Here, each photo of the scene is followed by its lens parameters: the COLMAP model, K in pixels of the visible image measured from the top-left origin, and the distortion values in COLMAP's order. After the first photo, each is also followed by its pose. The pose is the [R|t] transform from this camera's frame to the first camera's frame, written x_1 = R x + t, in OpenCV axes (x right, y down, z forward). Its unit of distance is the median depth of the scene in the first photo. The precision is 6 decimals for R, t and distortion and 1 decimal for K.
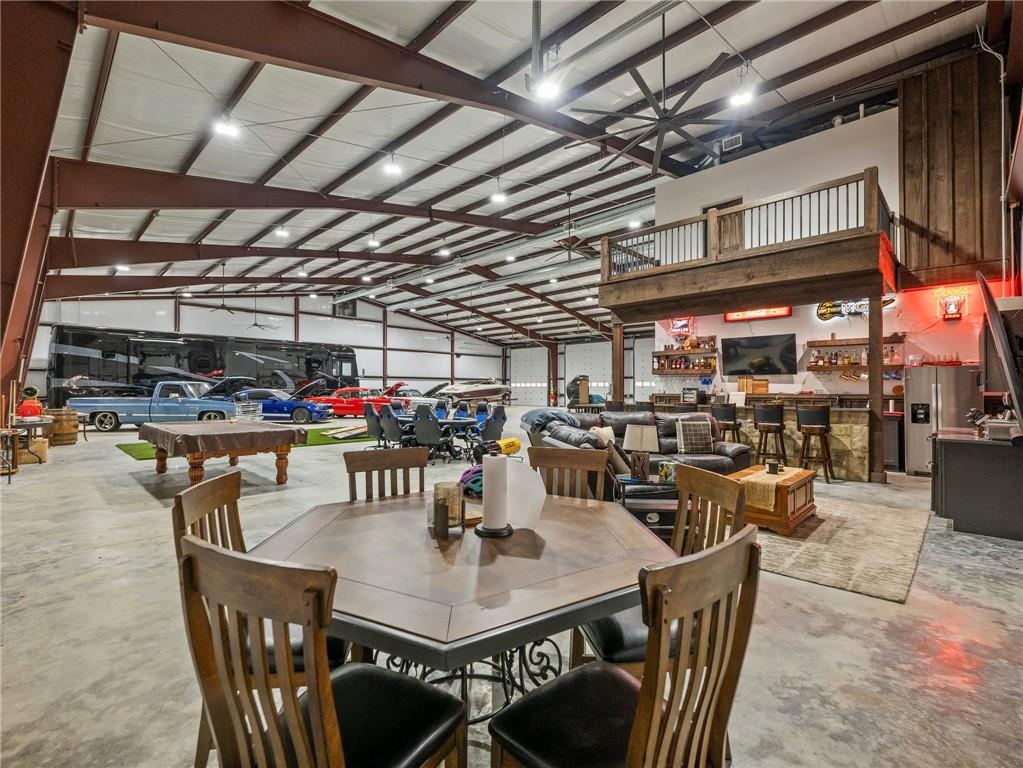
lens RADIAL K [[467.2, 0, 513.9], [0, 467.2, 385.4], [0, 0, 1]] dist [0.003153, 0.000126]
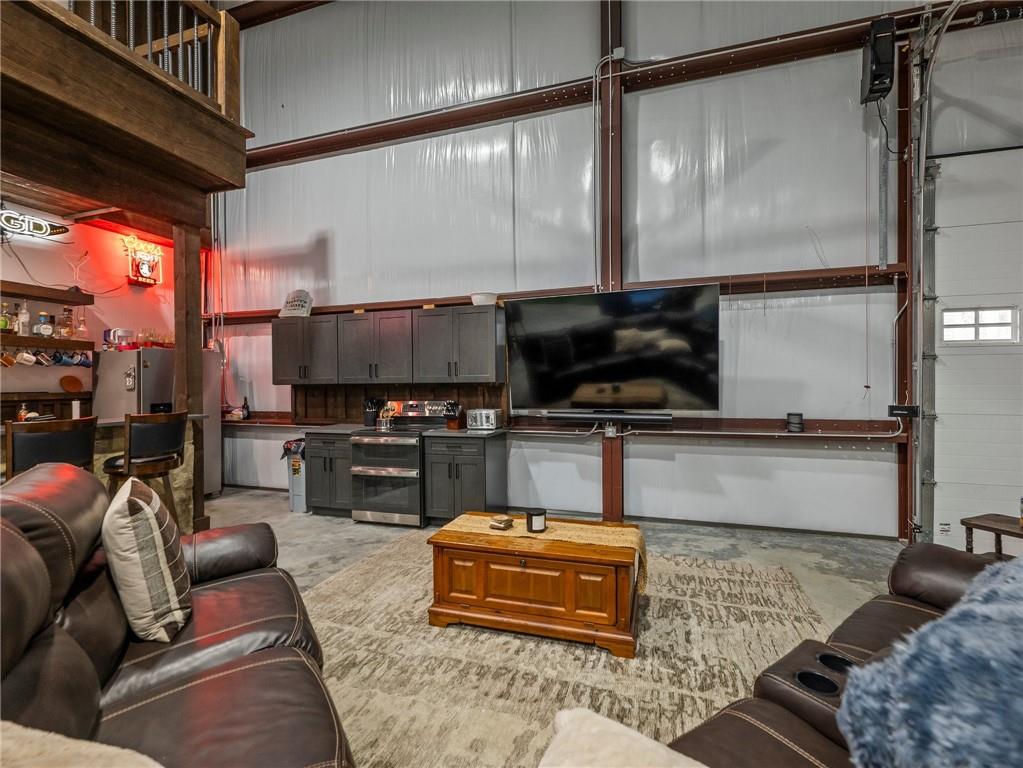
lens RADIAL K [[467.2, 0, 512.5], [0, 467.2, 384.6], [0, 0, 1]] dist [0.003153, 0.000126]
pose [[-0.436365, -0.003232, 0.899764, 0.048399], [-0.002216, 0.999994, 0.002517, 0.009830], [-0.899767, -0.000895, -0.436369, 0.892727]]
